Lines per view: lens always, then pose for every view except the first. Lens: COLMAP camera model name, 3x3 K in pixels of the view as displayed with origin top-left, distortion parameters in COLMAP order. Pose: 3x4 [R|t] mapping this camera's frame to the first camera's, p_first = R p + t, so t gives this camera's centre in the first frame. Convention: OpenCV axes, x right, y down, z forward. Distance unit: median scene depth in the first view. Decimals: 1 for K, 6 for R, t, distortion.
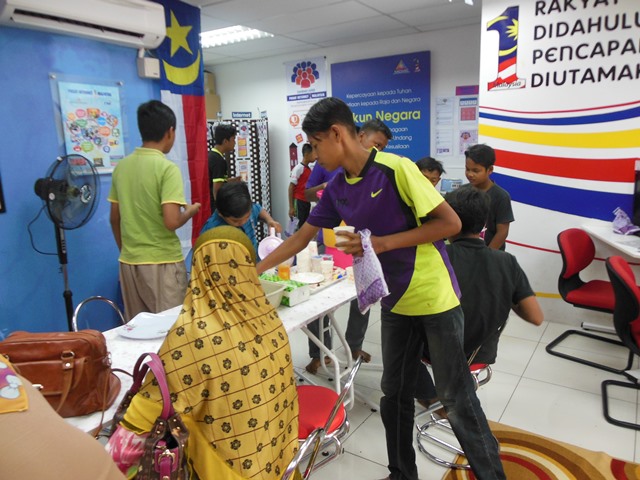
lens RADIAL K [[475.3, 0, 320.0], [0, 475.3, 240.0], [0, 0, 1]] dist [0.005158, -0.008431]
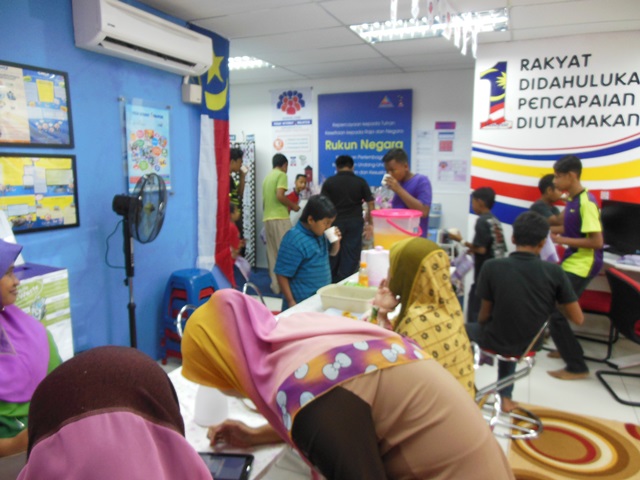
lens RADIAL K [[468.0, 0, 320.0], [0, 468.0, 240.0], [0, 0, 1]] dist [-0.006924, 0.003930]
pose [[0.985175, 0.006528, 0.171425, -0.256755], [0.000342, 0.999199, -0.040017, 0.008903], [-0.171549, 0.039482, 0.984384, -0.071332]]
